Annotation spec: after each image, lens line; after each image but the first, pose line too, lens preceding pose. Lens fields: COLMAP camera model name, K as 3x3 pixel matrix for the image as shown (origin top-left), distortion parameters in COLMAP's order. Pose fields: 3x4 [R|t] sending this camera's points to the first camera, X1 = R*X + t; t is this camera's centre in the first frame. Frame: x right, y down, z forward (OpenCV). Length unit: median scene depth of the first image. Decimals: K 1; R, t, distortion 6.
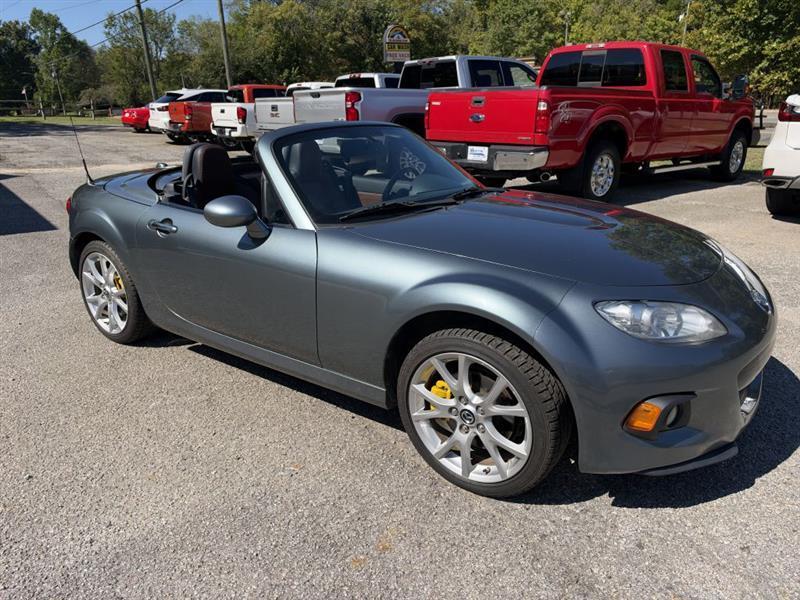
lens RADIAL K [[580.2, 0, 392.5], [0, 580.2, 297.3], [0, 0, 1]] dist [-0.003955, -0.013642]
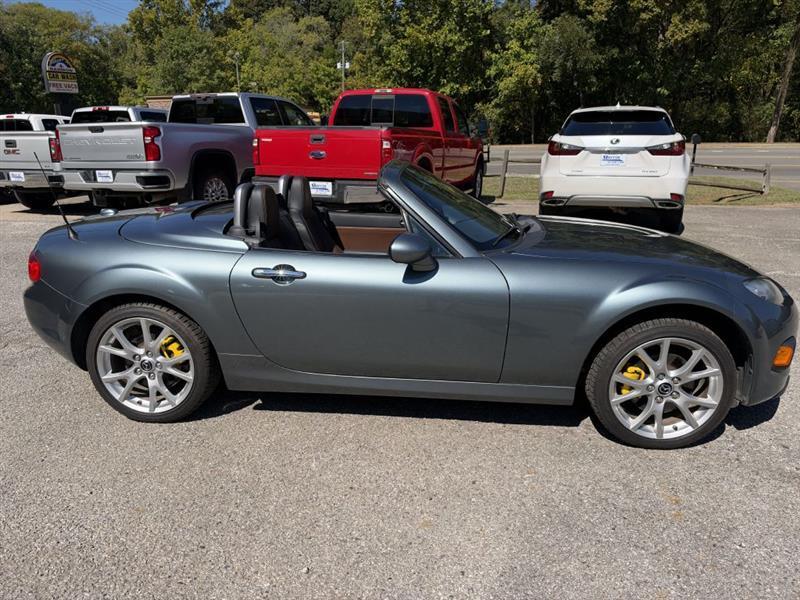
lens RADIAL K [[580.2, 0, 392.5], [0, 580.2, 297.3], [0, 0, 1]] dist [-0.003955, -0.013642]
pose [[0.863409, -0.123334, 0.489197, -0.189758], [0.151048, 0.988373, -0.017409, -0.010864], [-0.481362, 0.088924, 0.872000, 0.033330]]
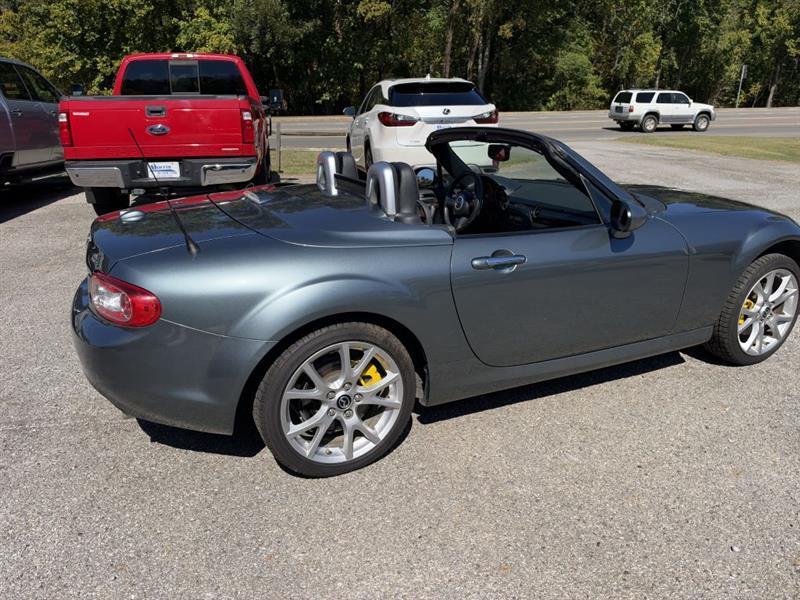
lens RADIAL K [[580.2, 0, 392.5], [0, 580.2, 297.3], [0, 0, 1]] dist [-0.003955, -0.013642]
pose [[0.496869, -0.258386, 0.828467, -0.315595], [0.275242, 0.952280, 0.131926, -0.060041], [-0.823021, 0.162479, 0.544277, 0.190218]]
